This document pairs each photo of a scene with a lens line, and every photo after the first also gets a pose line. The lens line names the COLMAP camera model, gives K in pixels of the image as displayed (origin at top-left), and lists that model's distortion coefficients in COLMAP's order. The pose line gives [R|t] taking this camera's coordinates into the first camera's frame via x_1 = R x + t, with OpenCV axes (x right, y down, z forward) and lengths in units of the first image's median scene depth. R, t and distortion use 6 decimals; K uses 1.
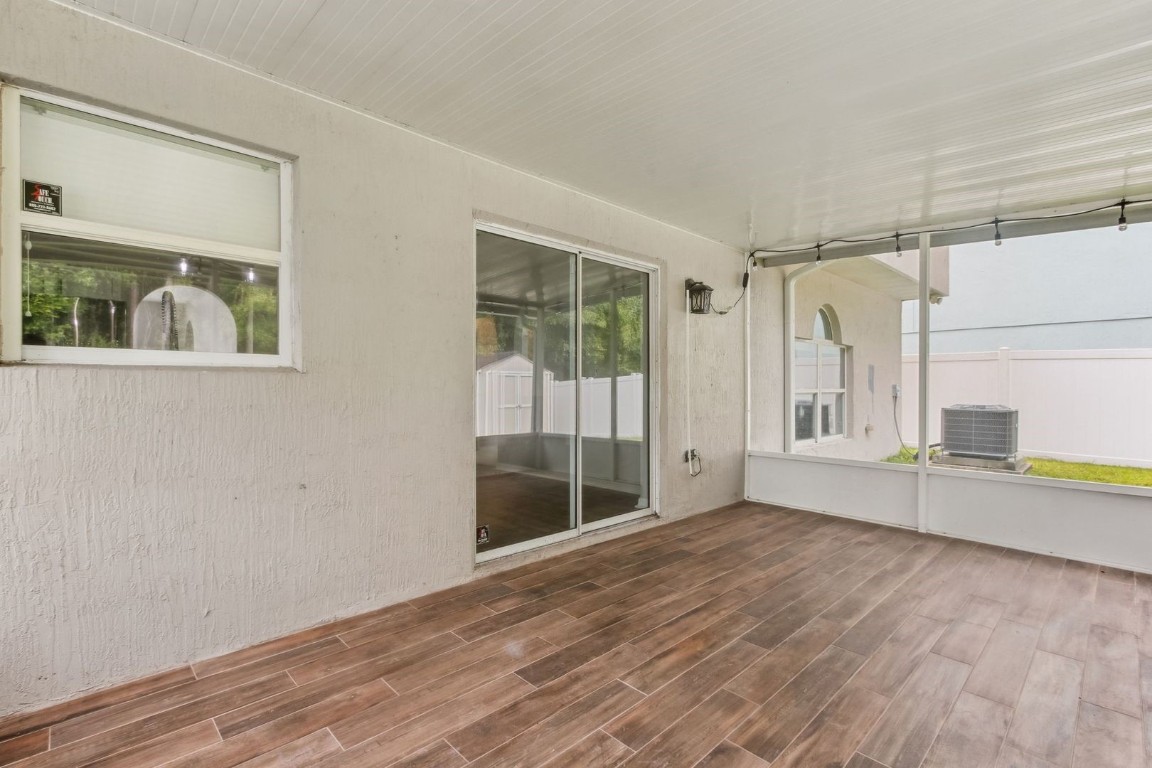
lens RADIAL K [[546.6, 0, 582.3], [0, 546.6, 386.3], [0, 0, 1]] dist [0.000671, -0.000875]
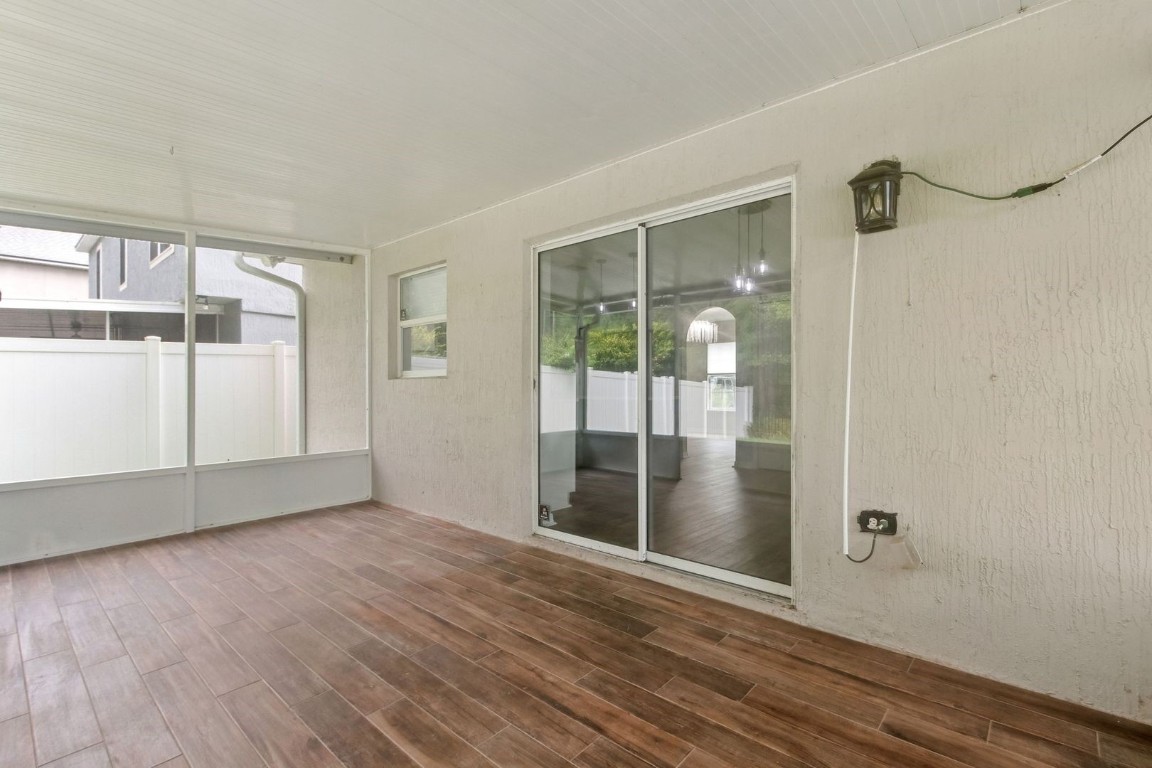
lens RADIAL K [[546.6, 0, 543.5], [0, 546.6, 385.5], [0, 0, 1]] dist [0.000671, -0.000875]
pose [[0.003915, -0.001239, -0.999992, 0.995275], [0.006575, 0.999978, -0.001213, 0.002469], [0.999971, -0.006570, 0.003923, 1.009348]]
